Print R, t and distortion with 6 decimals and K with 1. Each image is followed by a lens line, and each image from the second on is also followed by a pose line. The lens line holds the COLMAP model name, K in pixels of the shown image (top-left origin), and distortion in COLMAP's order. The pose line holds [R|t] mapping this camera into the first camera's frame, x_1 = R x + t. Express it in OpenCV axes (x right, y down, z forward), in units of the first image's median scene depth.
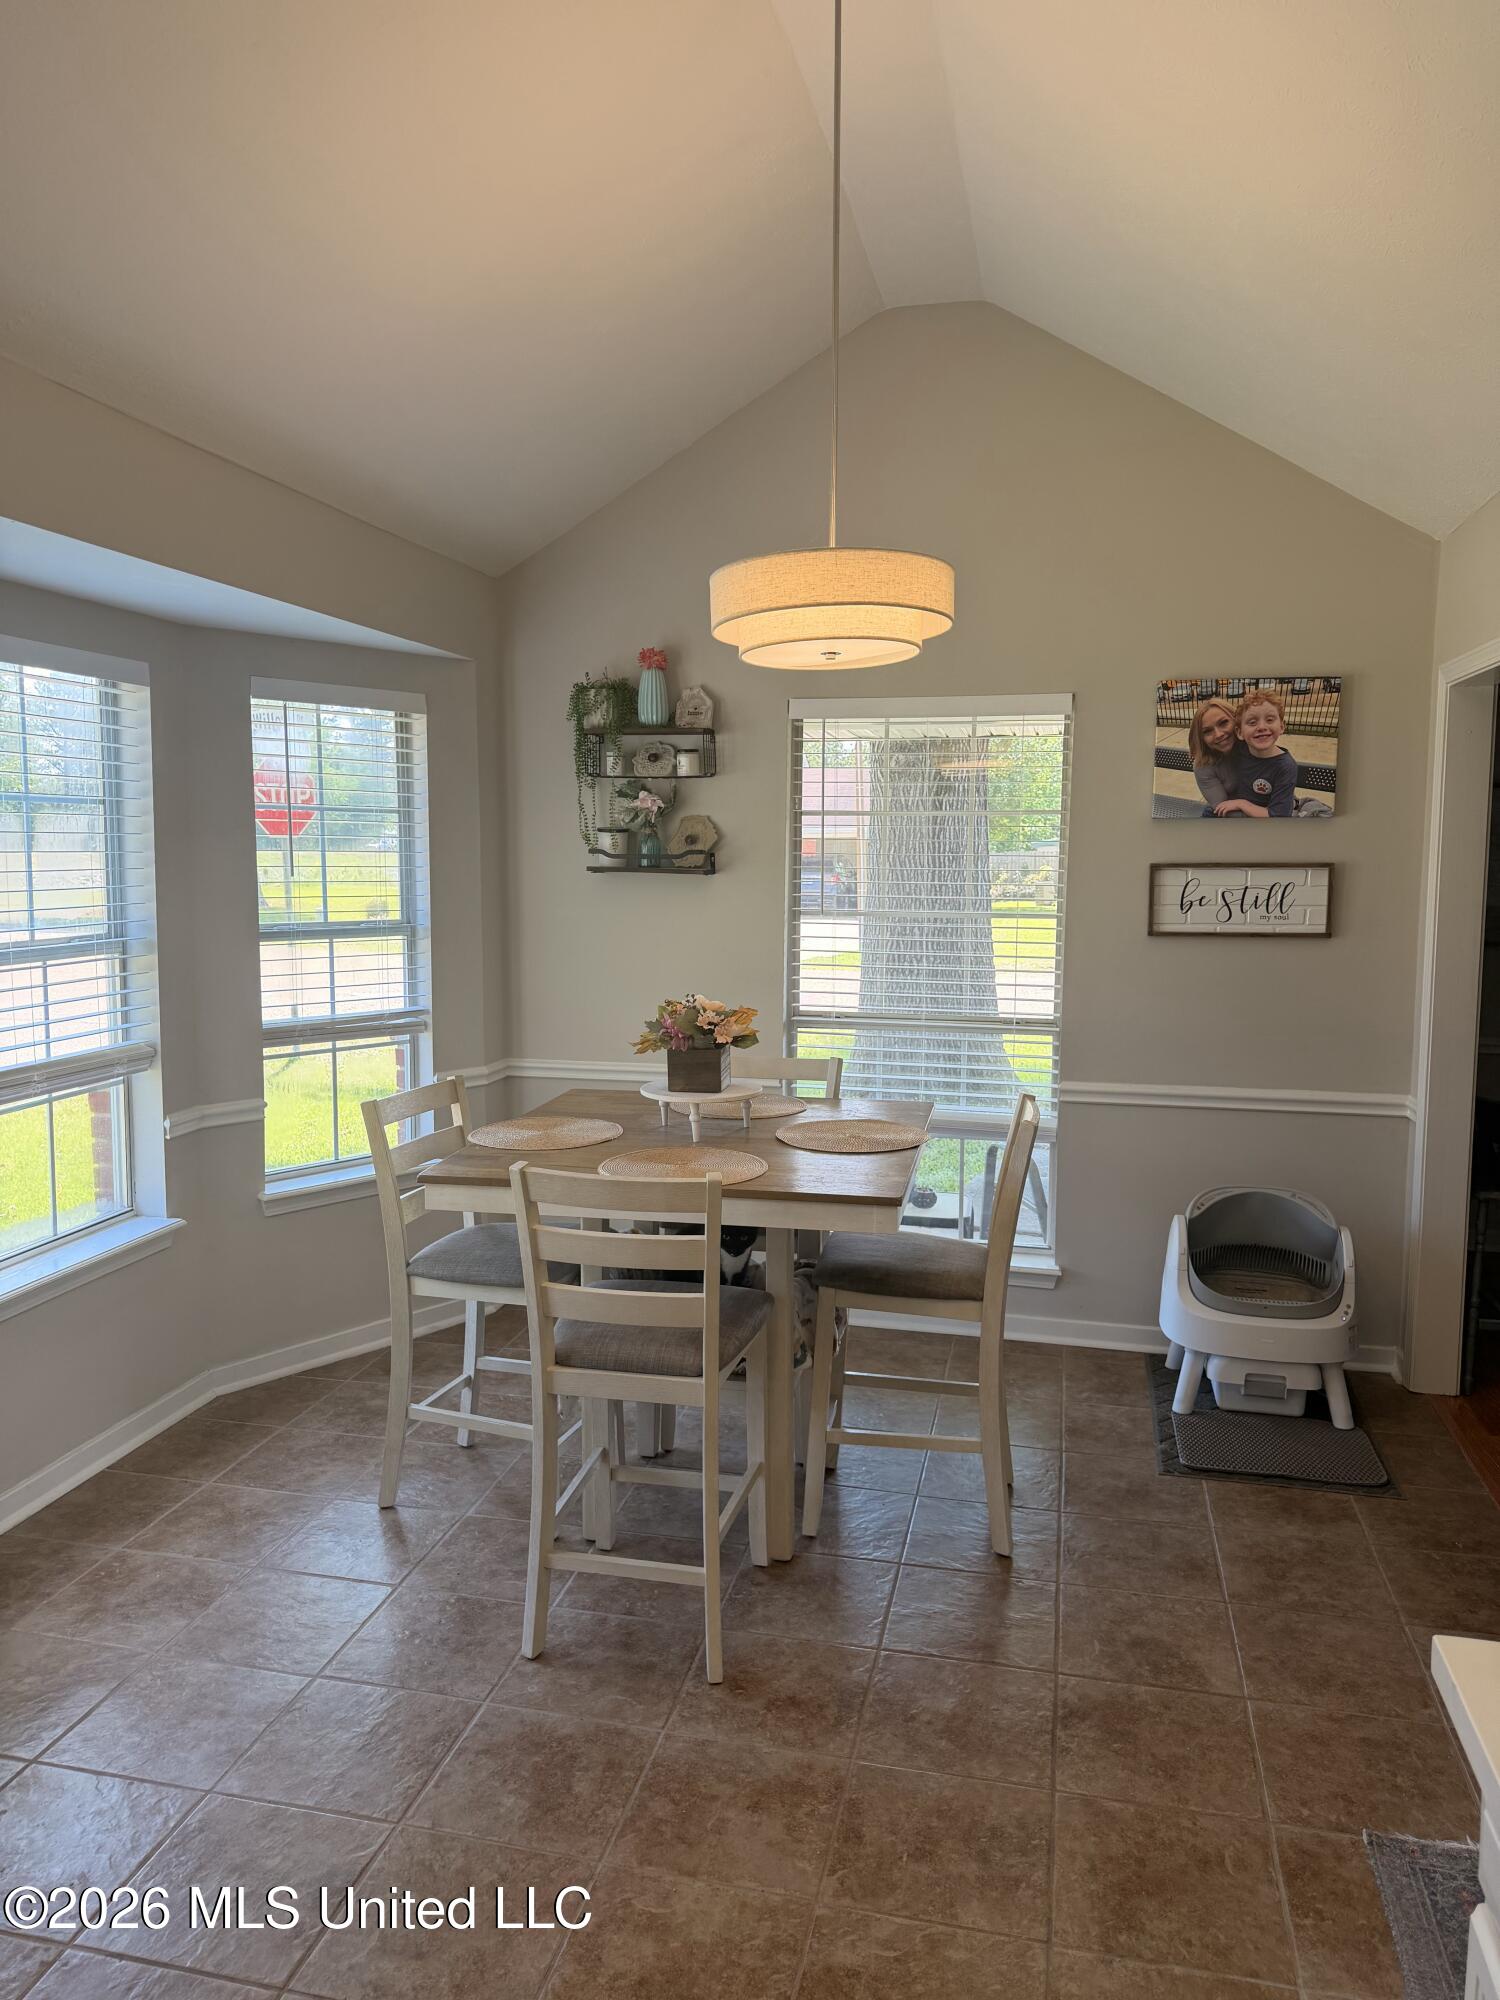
lens RADIAL K [[1408.6, 0, 733.5], [0, 1408.6, 998.5], [0, 0, 1]] dist [0.069200, -0.074917]
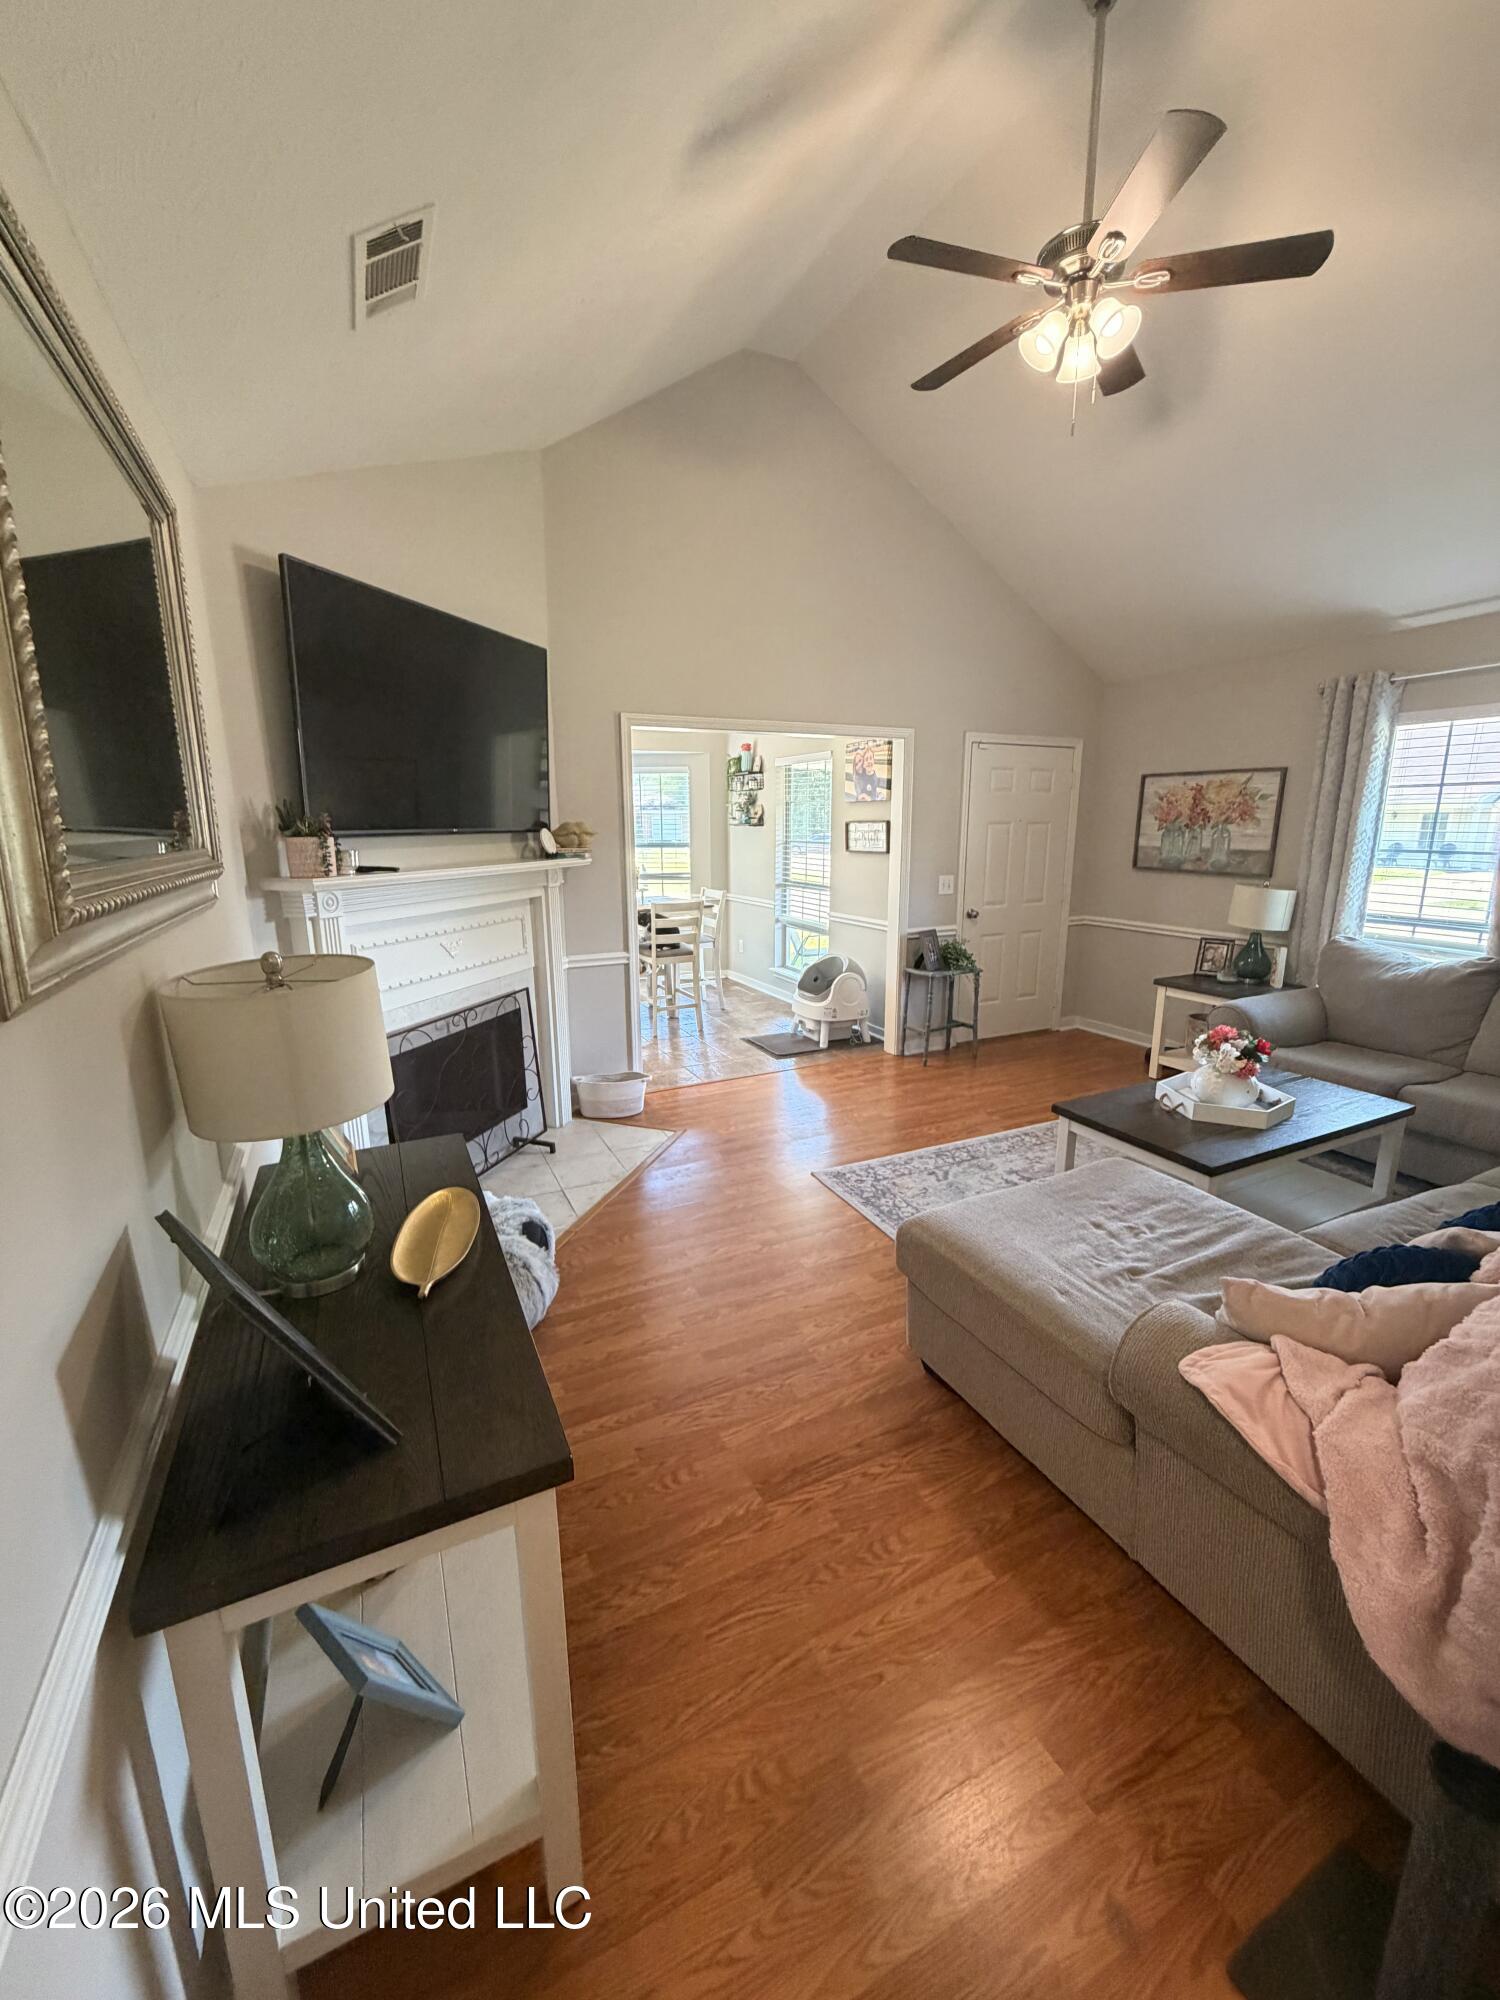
lens RADIAL K [[797.4, 0, 759.5], [0, 797.4, 998.0], [0, 0, 1]] dist [-0.001029, 0.001144]
pose [[0.639939, 0.159638, -0.751661, 1.288589], [-0.076485, 0.986558, 0.144409, 0.016740], [0.764610, -0.034922, 0.643547, 0.003109]]
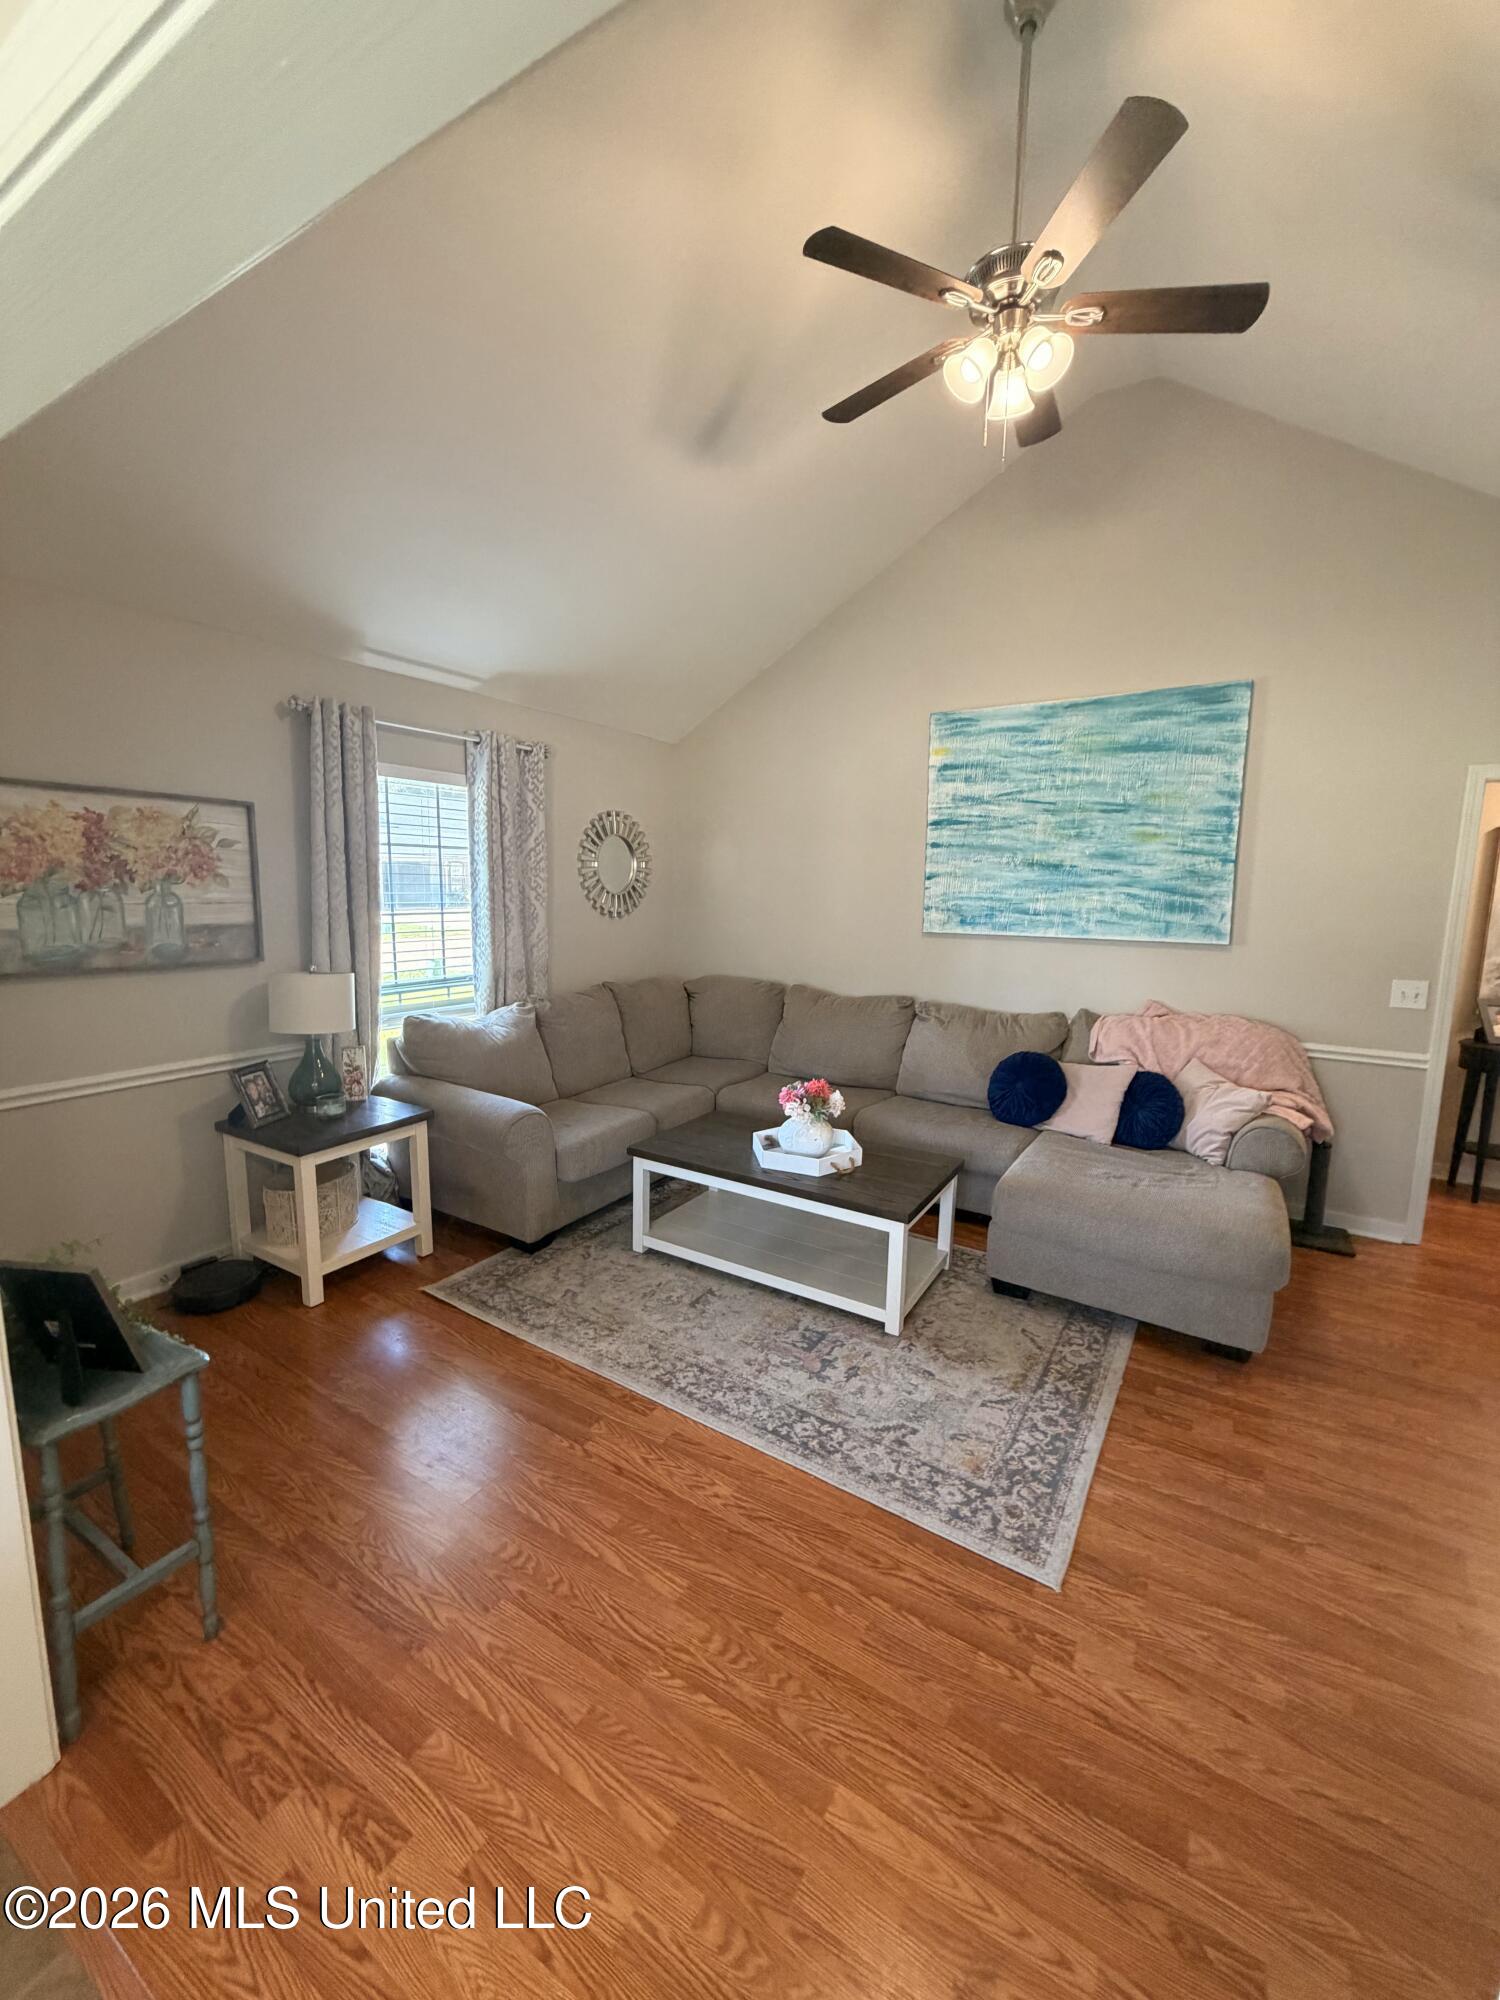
lens RADIAL K [[797.4, 0, 749.4], [0, 797.4, 990.5], [0, 0, 1]] dist [-0.001029, 0.001144]
pose [[0.316129, -0.123640, 0.940625, 0.323309], [0.086295, 0.991109, 0.101273, -0.051612], [-0.944783, 0.049156, 0.323988, 0.577632]]
